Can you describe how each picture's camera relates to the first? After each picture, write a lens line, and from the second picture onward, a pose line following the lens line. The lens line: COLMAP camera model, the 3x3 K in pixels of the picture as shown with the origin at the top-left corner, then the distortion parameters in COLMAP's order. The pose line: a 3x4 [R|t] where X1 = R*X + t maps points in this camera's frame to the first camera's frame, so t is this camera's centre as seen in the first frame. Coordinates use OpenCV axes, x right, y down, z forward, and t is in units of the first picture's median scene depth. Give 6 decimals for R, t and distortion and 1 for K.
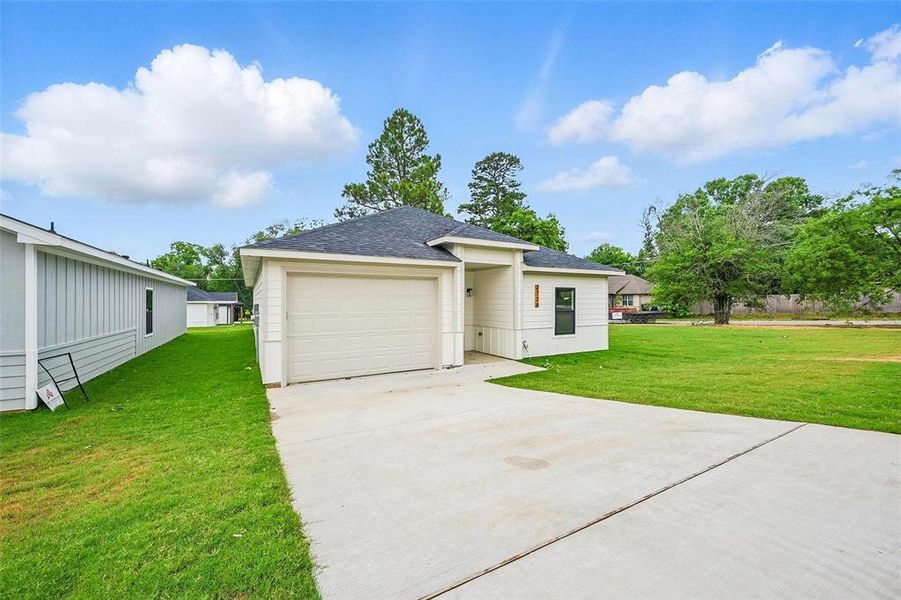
lens RADIAL K [[360.6, 0, 450.5], [0, 360.6, 300.0], [0, 0, 1]] dist [-0.001500, -0.000326]
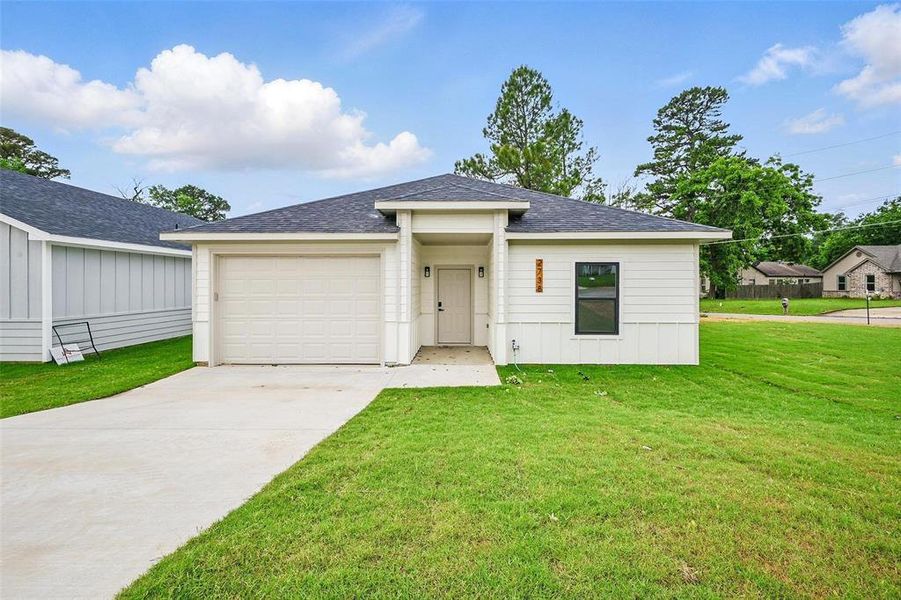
lens RADIAL K [[366.4, 0, 450.5], [0, 366.4, 287.3], [0, 0, 1]] dist [-0.000483, -0.000080]
pose [[0.858617, 0.005872, -0.512584, 0.394881], [0.001235, 0.999908, 0.013523, 0.001590], [0.512616, -0.012244, 0.858531, 0.276721]]
